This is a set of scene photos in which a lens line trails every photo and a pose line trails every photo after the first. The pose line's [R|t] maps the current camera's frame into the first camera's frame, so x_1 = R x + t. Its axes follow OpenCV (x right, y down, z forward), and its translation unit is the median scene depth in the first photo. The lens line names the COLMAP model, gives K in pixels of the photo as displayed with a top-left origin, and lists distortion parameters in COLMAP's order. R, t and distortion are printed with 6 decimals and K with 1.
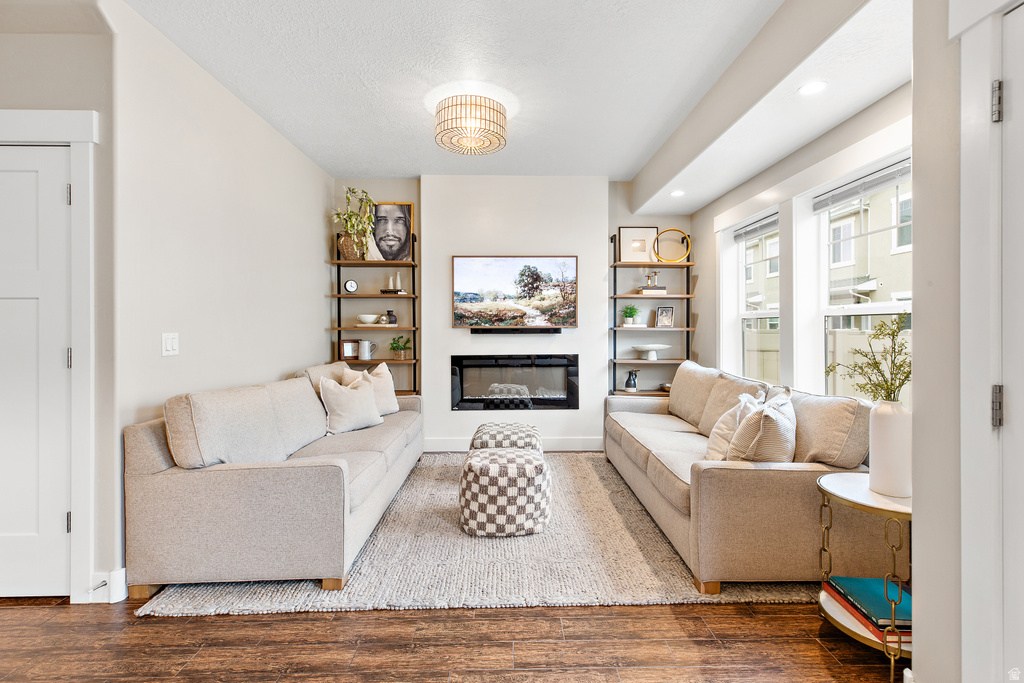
lens RADIAL K [[478.6, 0, 519.7], [0, 478.6, 325.0], [0, 0, 1]] dist [0.009816, -0.001393]
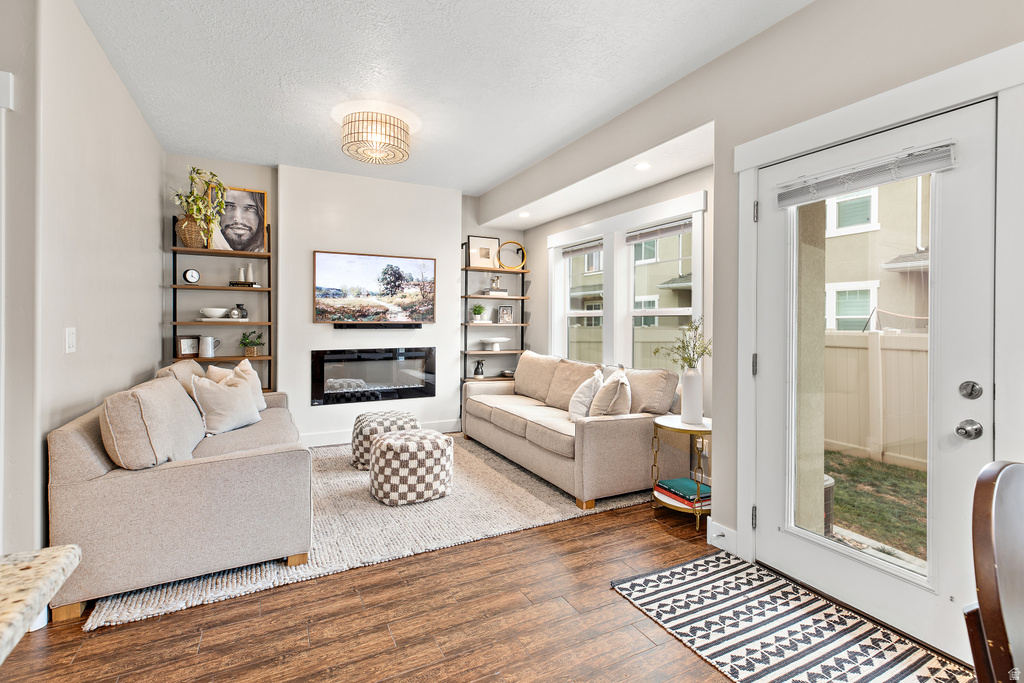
lens RADIAL K [[478.6, 0, 521.3], [0, 478.6, 321.1], [0, 0, 1]] dist [0.009816, -0.001393]
pose [[0.895001, 0.006803, 0.446013, -0.335572], [-0.007577, 0.999971, -0.000048, -0.001159], [-0.446001, -0.003336, 0.895026, -0.150986]]
